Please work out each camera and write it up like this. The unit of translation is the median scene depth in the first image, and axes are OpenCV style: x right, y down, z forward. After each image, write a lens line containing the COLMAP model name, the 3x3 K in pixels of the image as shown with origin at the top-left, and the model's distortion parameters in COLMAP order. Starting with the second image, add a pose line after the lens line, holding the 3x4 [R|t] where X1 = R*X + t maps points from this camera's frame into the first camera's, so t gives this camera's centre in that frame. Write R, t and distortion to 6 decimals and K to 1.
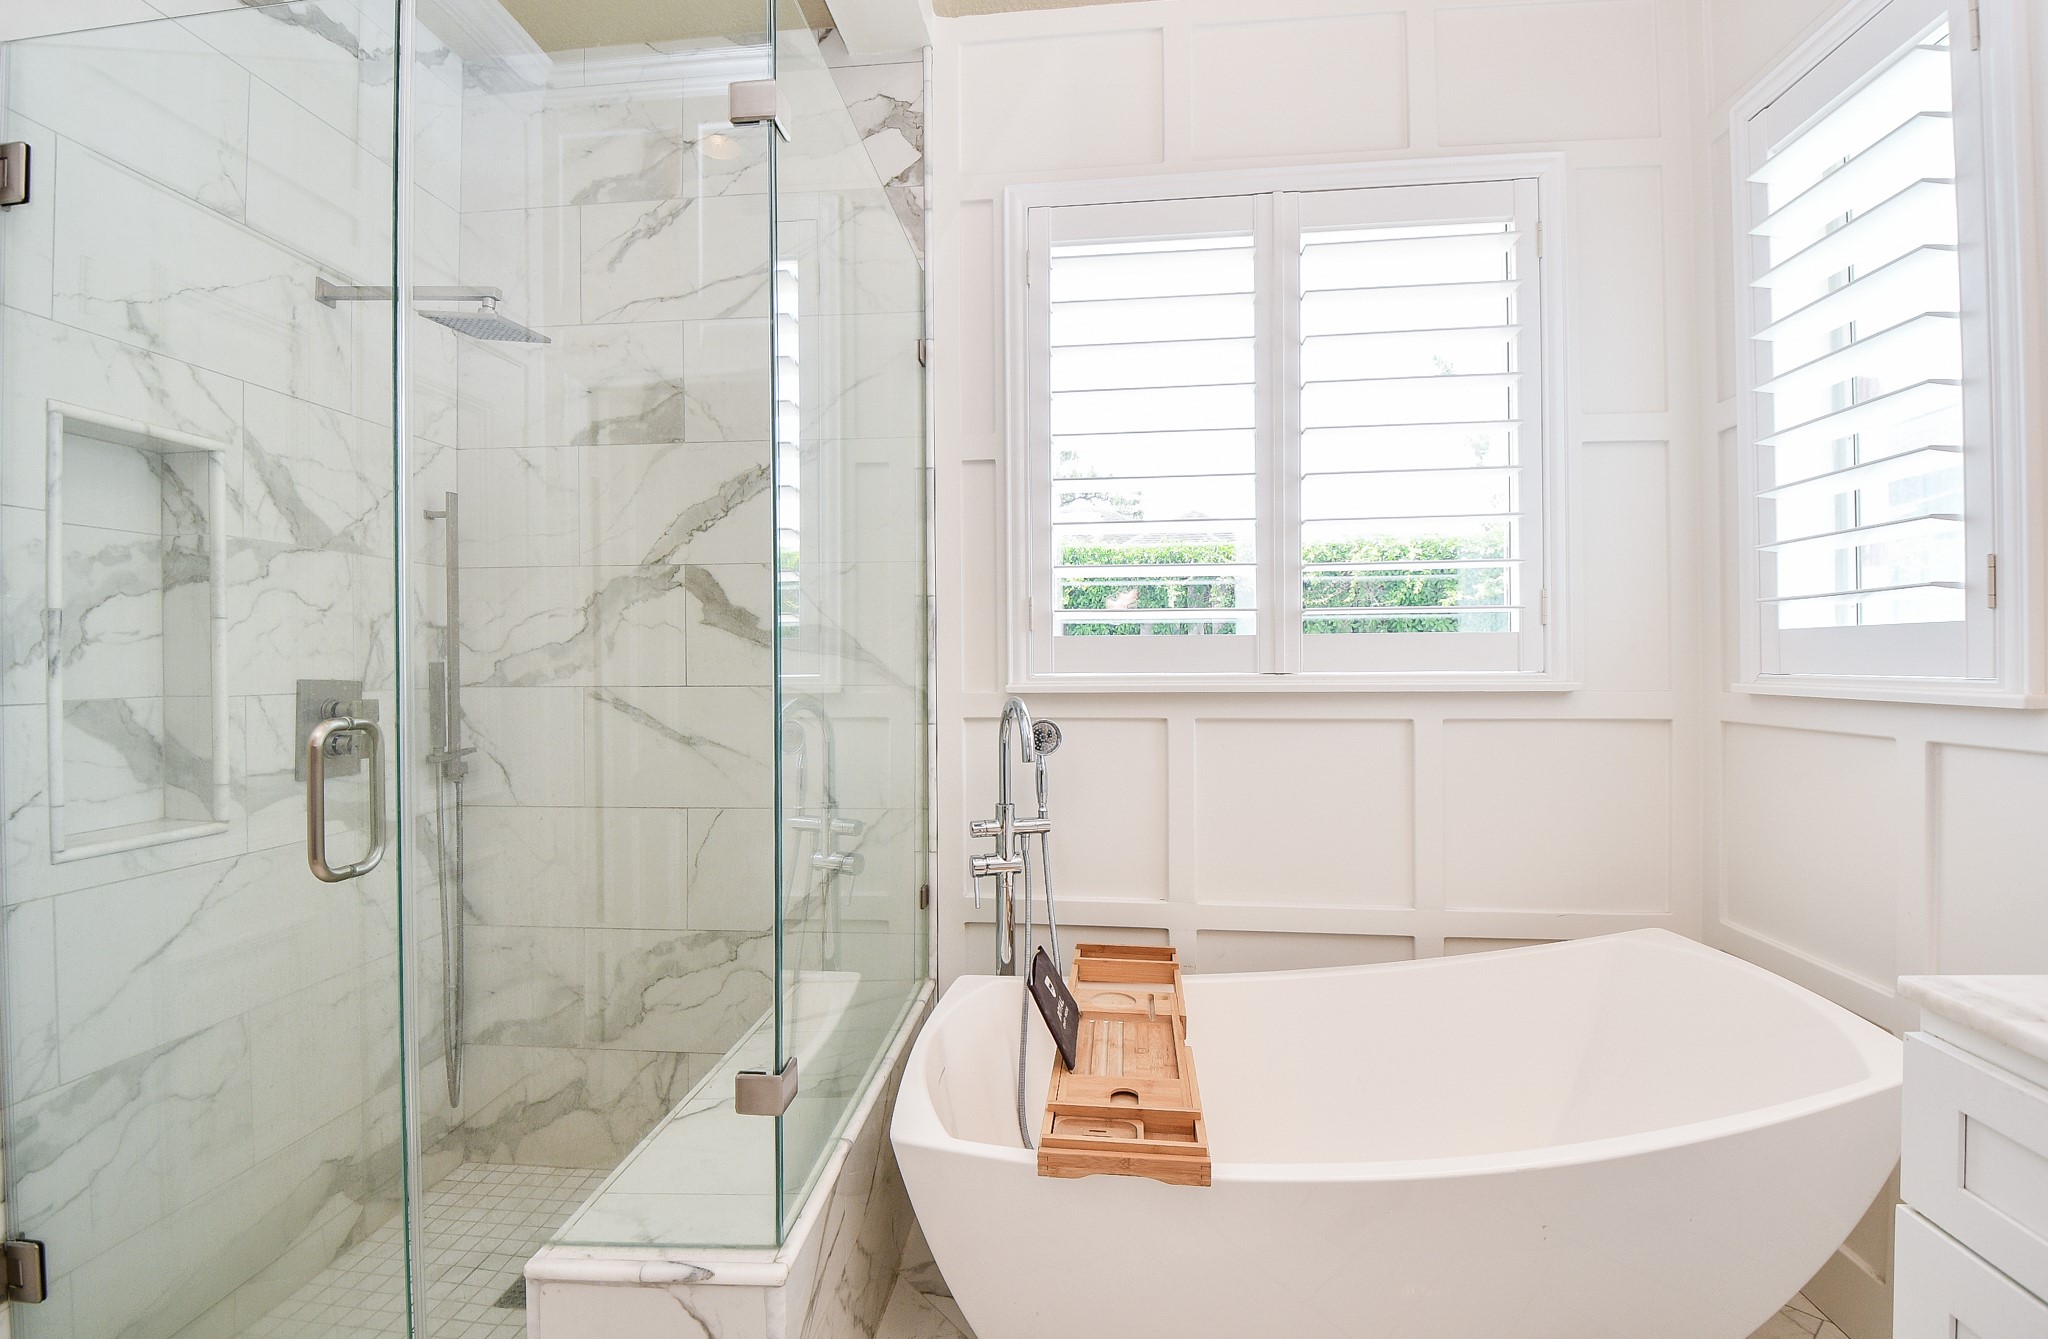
lens RADIAL K [[933.5, 0, 1012.5], [0, 933.5, 660.4], [0, 0, 1]] dist [0.017737, -0.029751]
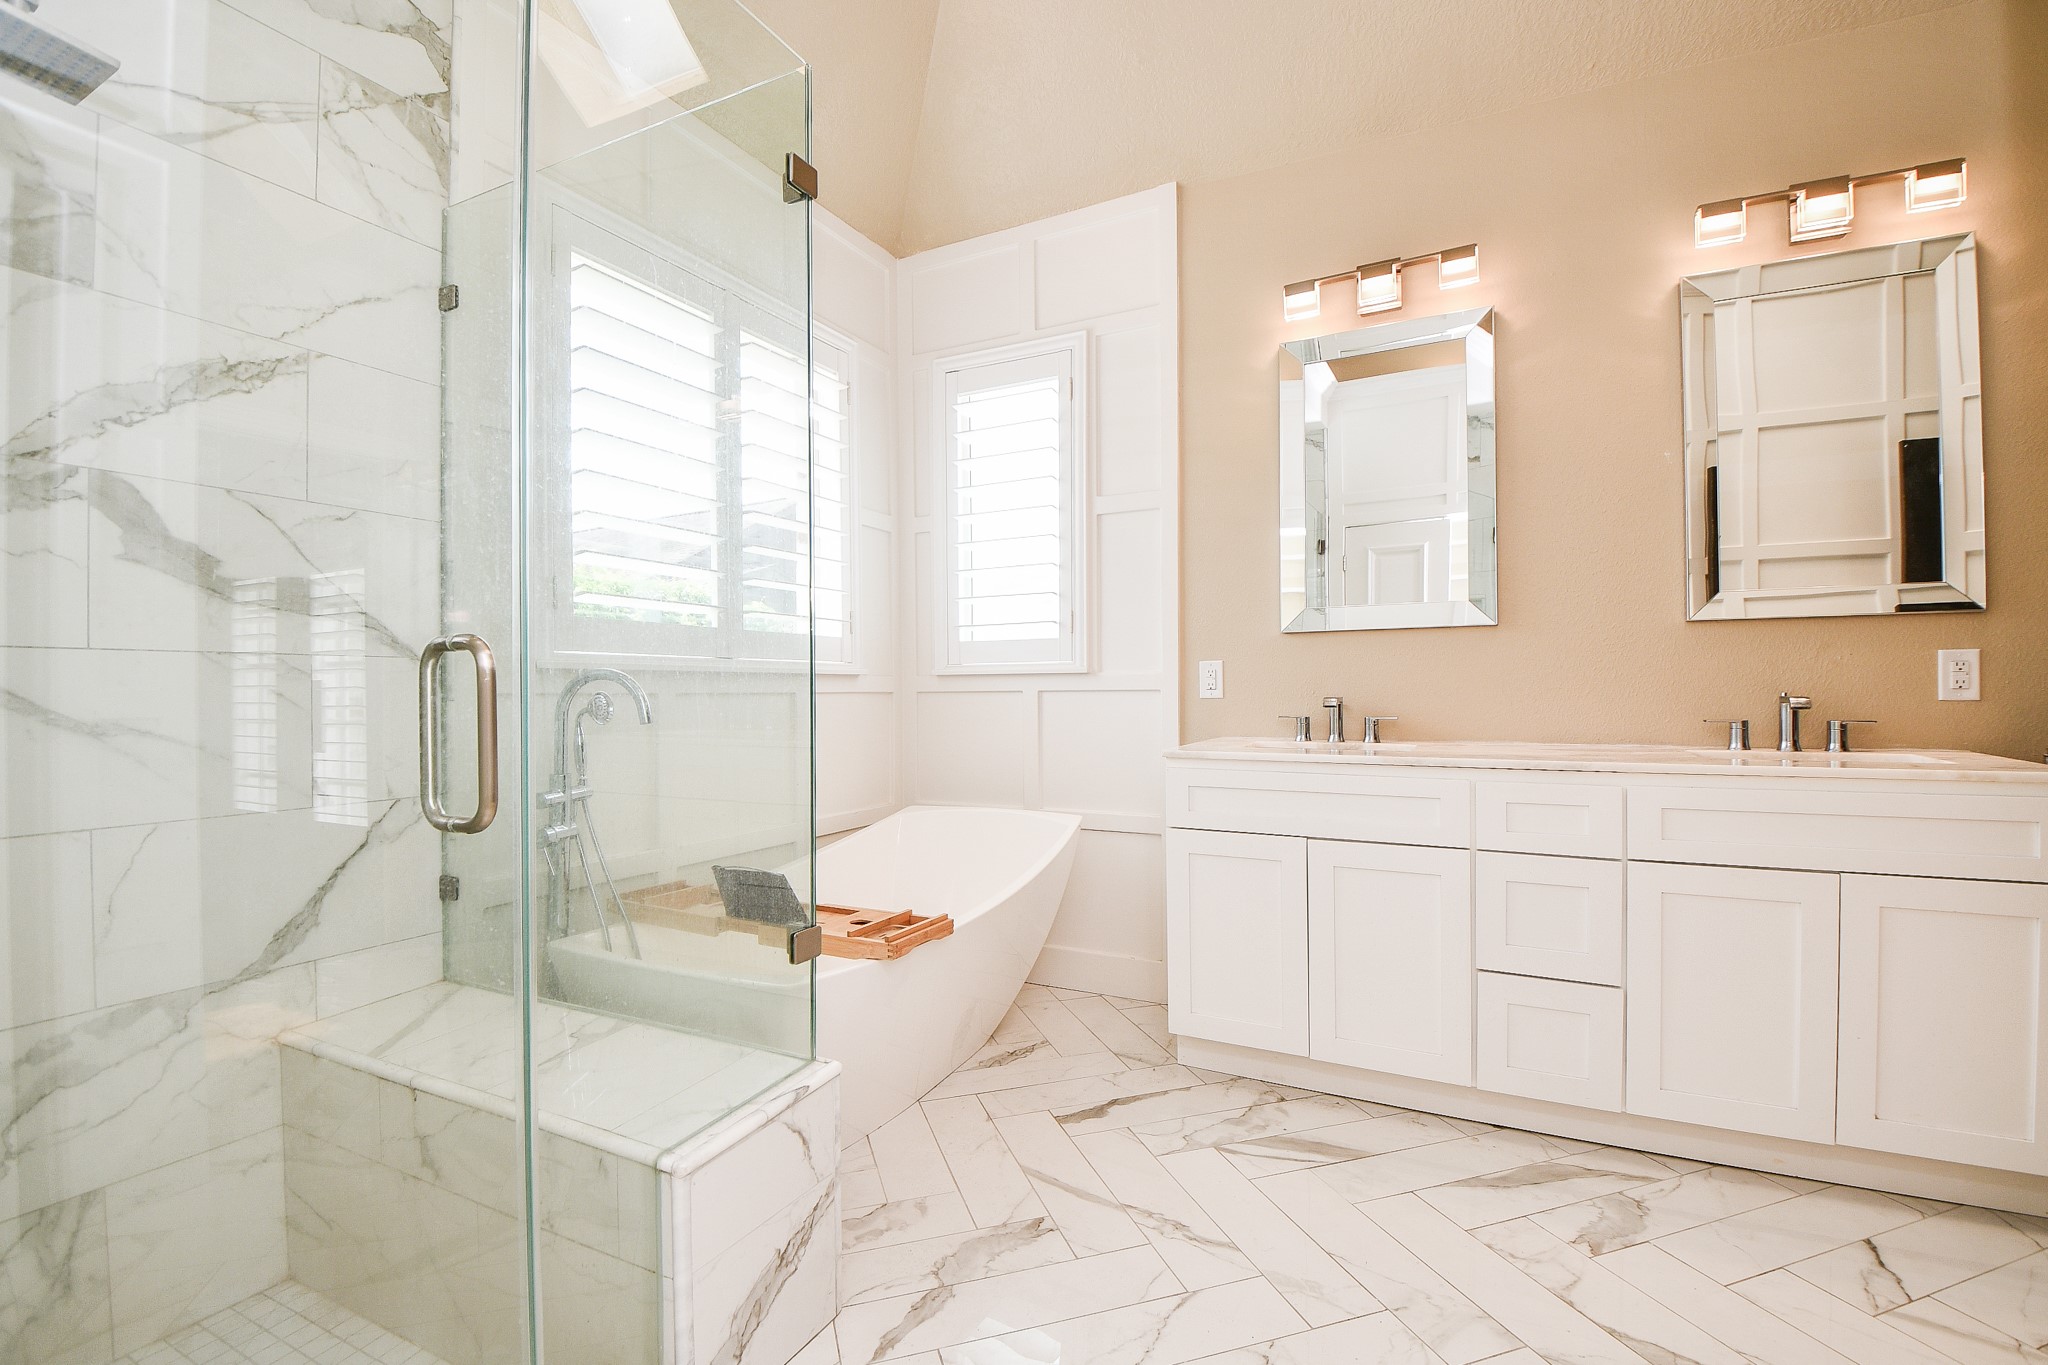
lens RADIAL K [[915.1, 0, 1025.2], [0, 915.1, 693.6], [0, 0, 1]] dist [-0.000275, -0.014540]
pose [[0.358455, 0.001514, 0.933546, -0.755543], [0.004621, 0.999984, -0.003396, 0.069240], [-0.933535, 0.005531, 0.358443, 0.150064]]
